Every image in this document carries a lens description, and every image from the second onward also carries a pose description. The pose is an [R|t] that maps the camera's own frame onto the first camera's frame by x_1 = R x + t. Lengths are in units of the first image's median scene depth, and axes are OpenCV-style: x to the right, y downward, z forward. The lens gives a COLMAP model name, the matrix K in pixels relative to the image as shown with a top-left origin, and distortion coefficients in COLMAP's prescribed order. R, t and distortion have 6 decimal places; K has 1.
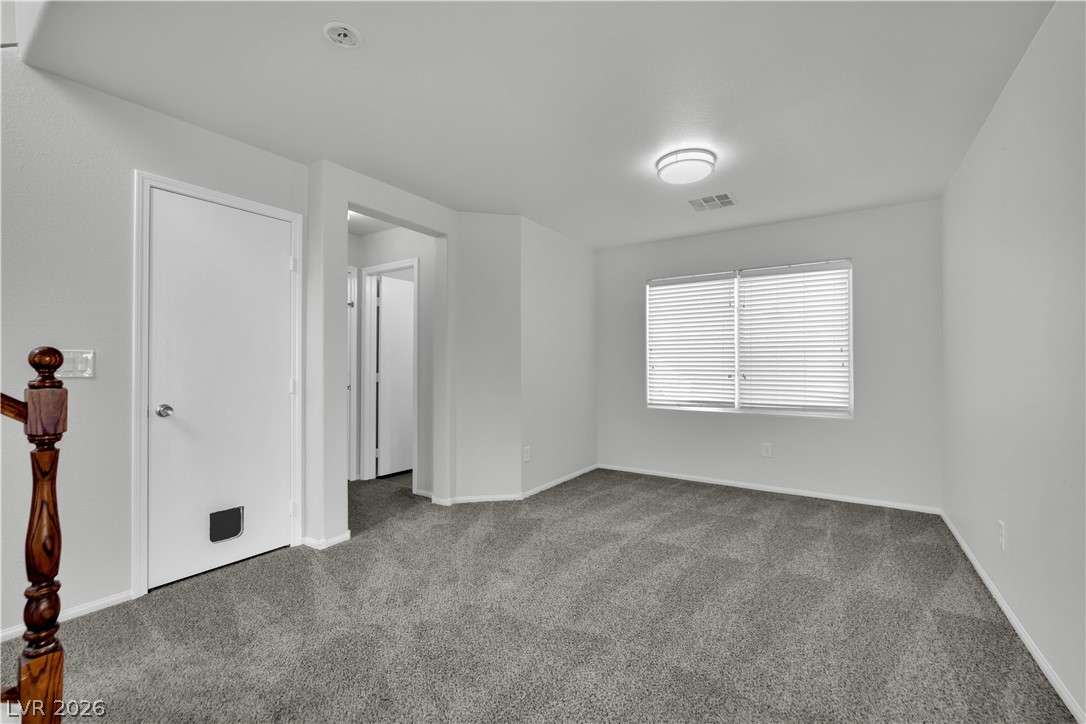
lens RADIAL K [[441.1, 0, 543.0], [0, 441.1, 362.0], [0, 0, 1]] dist [0.000522, 0.000007]
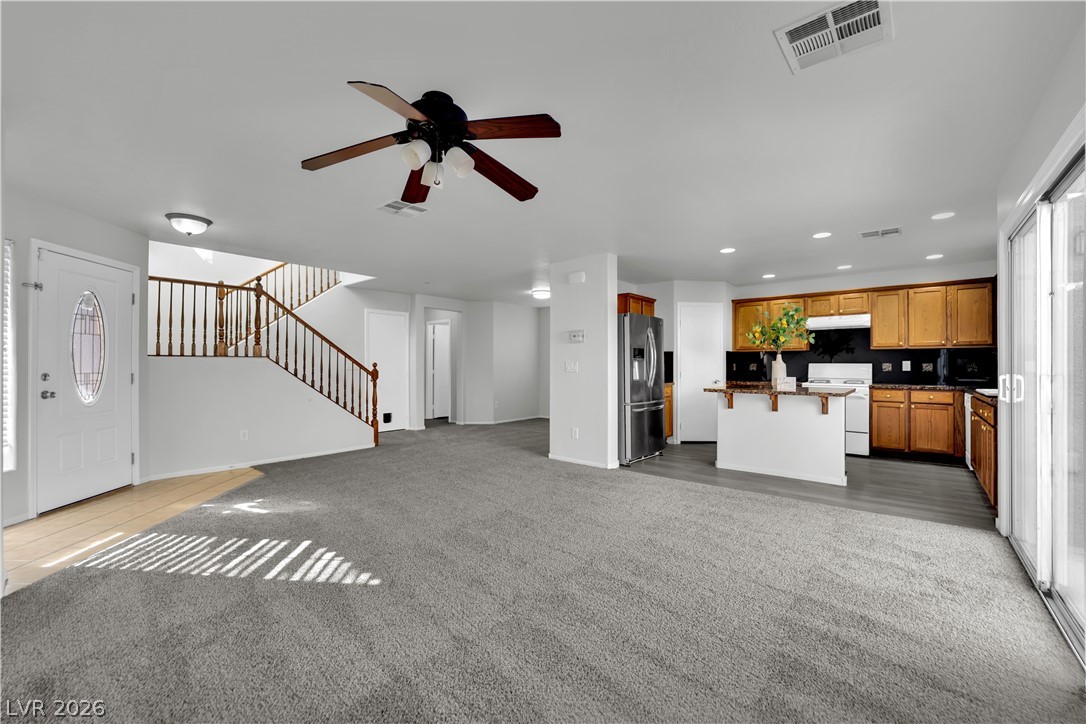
lens RADIAL K [[445.1, 0, 543.0], [0, 445.1, 362.0], [0, 0, 1]] dist [-0.000258, -0.000004]
pose [[0.995653, 0.006504, -0.092911, 0.442752], [-0.006837, 0.999971, -0.003260, -0.010442], [0.092887, 0.003881, 0.995669, -1.367272]]
